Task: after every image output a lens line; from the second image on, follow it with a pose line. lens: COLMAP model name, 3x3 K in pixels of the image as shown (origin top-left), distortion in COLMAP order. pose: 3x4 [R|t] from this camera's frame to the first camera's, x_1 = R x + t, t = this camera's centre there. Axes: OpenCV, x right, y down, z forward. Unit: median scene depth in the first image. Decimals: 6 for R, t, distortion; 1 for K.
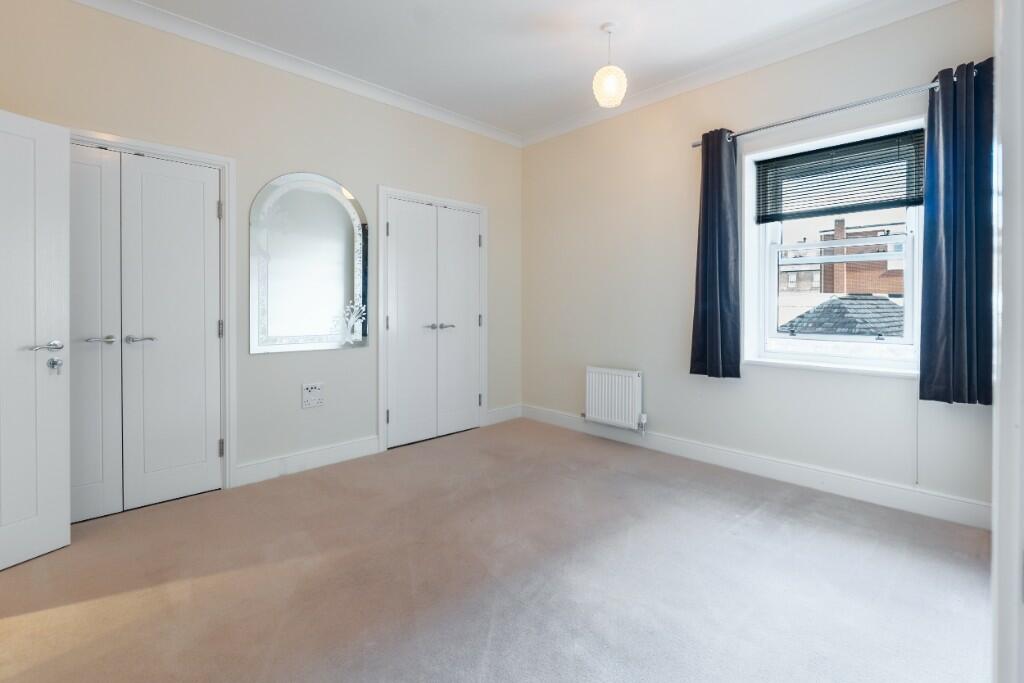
lens RADIAL K [[467.8, 0, 512.3], [0, 467.8, 312.7], [0, 0, 1]] dist [0.001000, 0.000234]
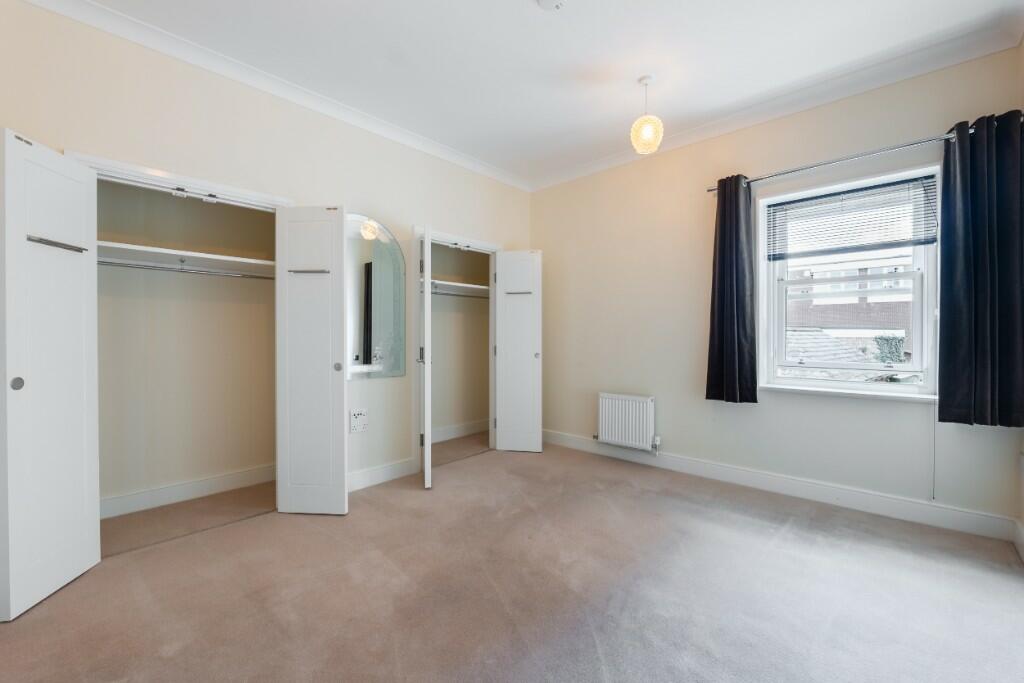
lens RADIAL K [[426.6, 0, 512.0], [0, 426.6, 341.5], [0, 0, 1]] dist [-0.000696, -0.000144]
pose [[0.999691, -0.001349, 0.024809, -0.107150], [0.001468, 0.999988, -0.004774, 0.000441], [-0.024802, 0.004809, 0.999681, 0.018496]]
